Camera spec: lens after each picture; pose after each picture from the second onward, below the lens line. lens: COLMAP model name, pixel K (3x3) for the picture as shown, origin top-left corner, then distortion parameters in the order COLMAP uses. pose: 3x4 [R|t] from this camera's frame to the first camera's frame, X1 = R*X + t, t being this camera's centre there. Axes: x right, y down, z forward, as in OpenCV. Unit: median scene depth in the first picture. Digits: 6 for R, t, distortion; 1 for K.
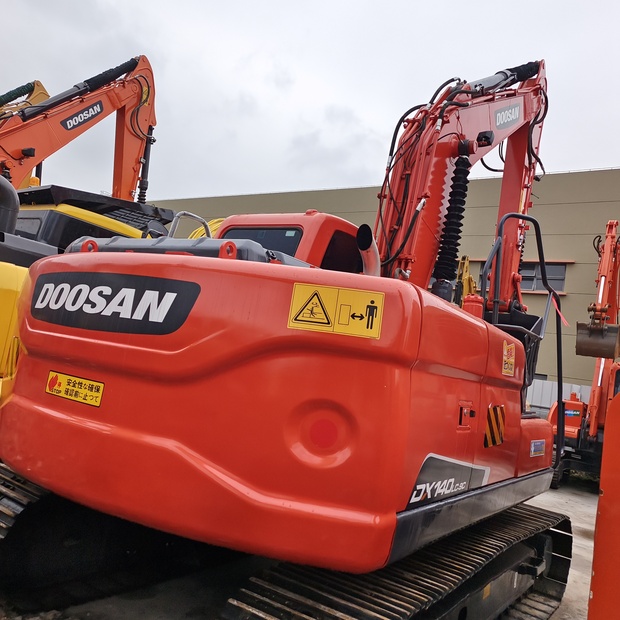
lens RADIAL K [[564.1, 0, 320.1], [0, 564.1, 313.4], [0, 0, 1]] dist [0.043893, -0.009321]
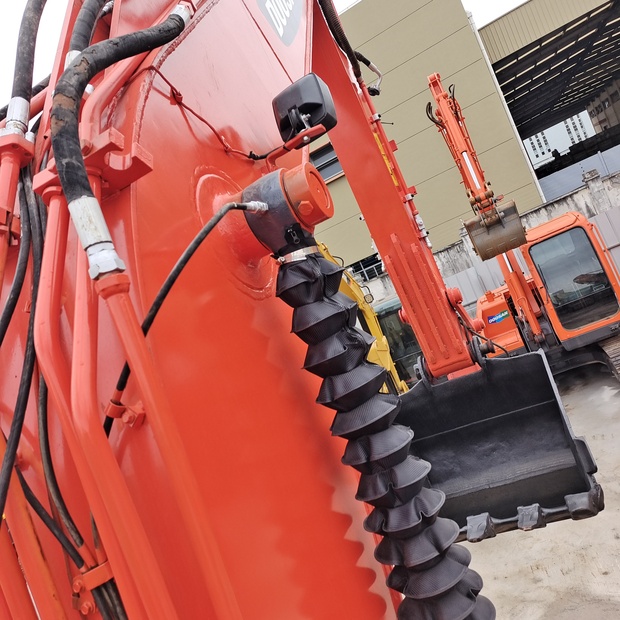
lens RADIAL K [[564.1, 0, 320.1], [0, 564.1, 313.4], [0, 0, 1]] dist [0.043893, -0.009321]
pose [[0.812694, -0.547199, 0.200254, 0.089491], [0.515135, 0.835331, 0.191984, -0.129450], [-0.272332, -0.052866, 0.960750, 0.344793]]
